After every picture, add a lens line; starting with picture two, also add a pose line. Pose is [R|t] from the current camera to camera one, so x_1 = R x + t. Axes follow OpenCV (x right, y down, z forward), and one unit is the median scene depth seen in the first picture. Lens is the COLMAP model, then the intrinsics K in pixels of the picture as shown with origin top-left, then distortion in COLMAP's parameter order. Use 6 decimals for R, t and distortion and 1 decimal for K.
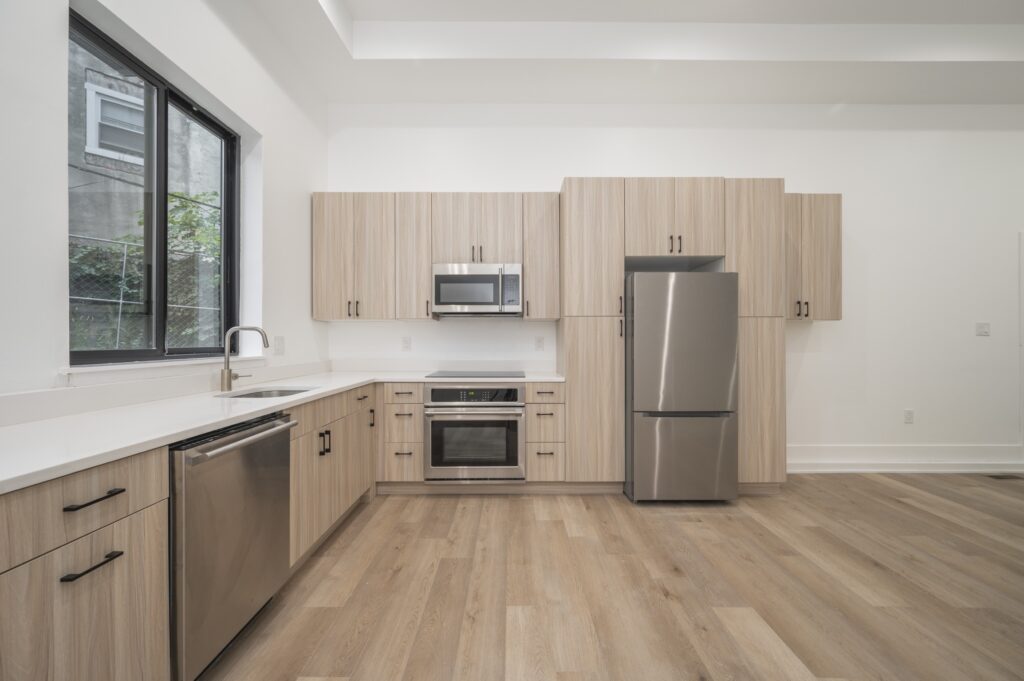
lens RADIAL K [[402.9, 0, 512.0], [0, 402.9, 340.5], [0, 0, 1]] dist [0.001004, -0.000088]
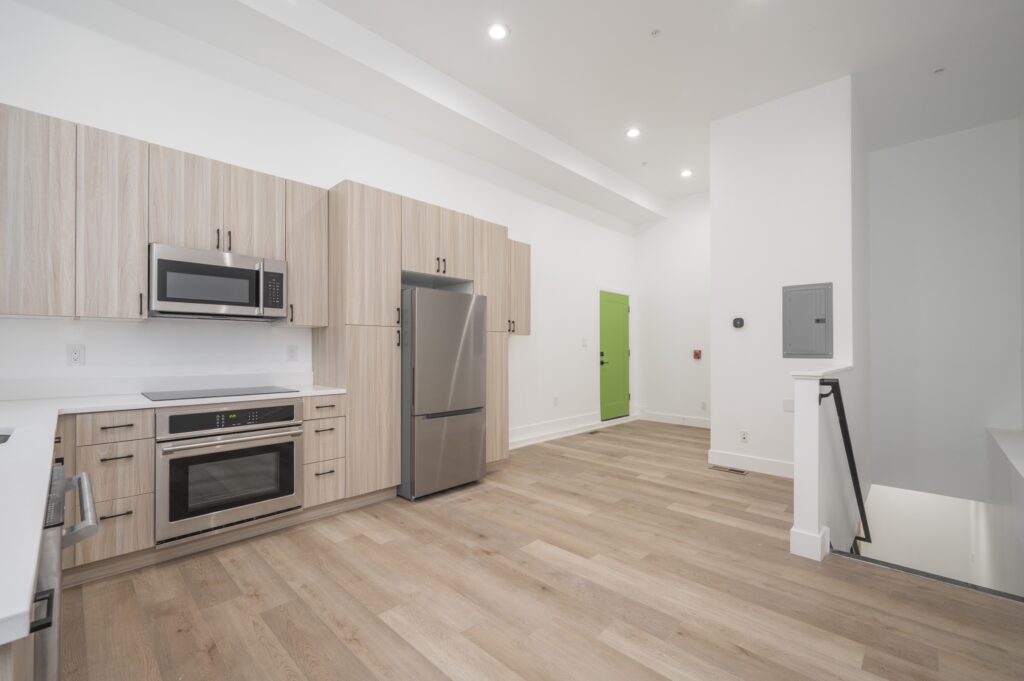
lens RADIAL K [[430.5, 0, 512.5], [0, 430.5, 346.5], [0, 0, 1]] dist [-0.001284, -0.000259]
pose [[0.697301, 0.005740, 0.716756, -0.325378], [-0.000176, 0.999969, -0.007836, -0.000452], [-0.716779, 0.005338, 0.697280, 0.007389]]
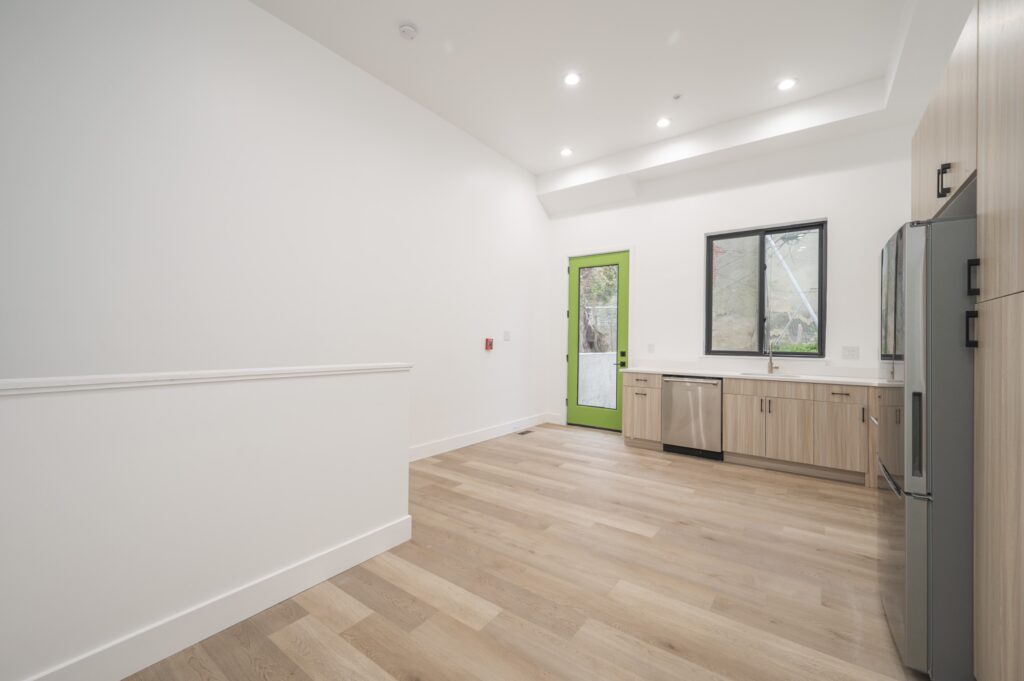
lens RADIAL K [[418.5, 0, 516.2], [0, 418.5, 341.1], [0, 0, 1]] dist [0.000657, -0.000066]
pose [[-0.584243, -0.012728, -0.811479, 1.214176], [-0.017030, 0.999849, -0.003421, -0.003136], [0.811400, 0.011821, -0.584372, 0.862188]]
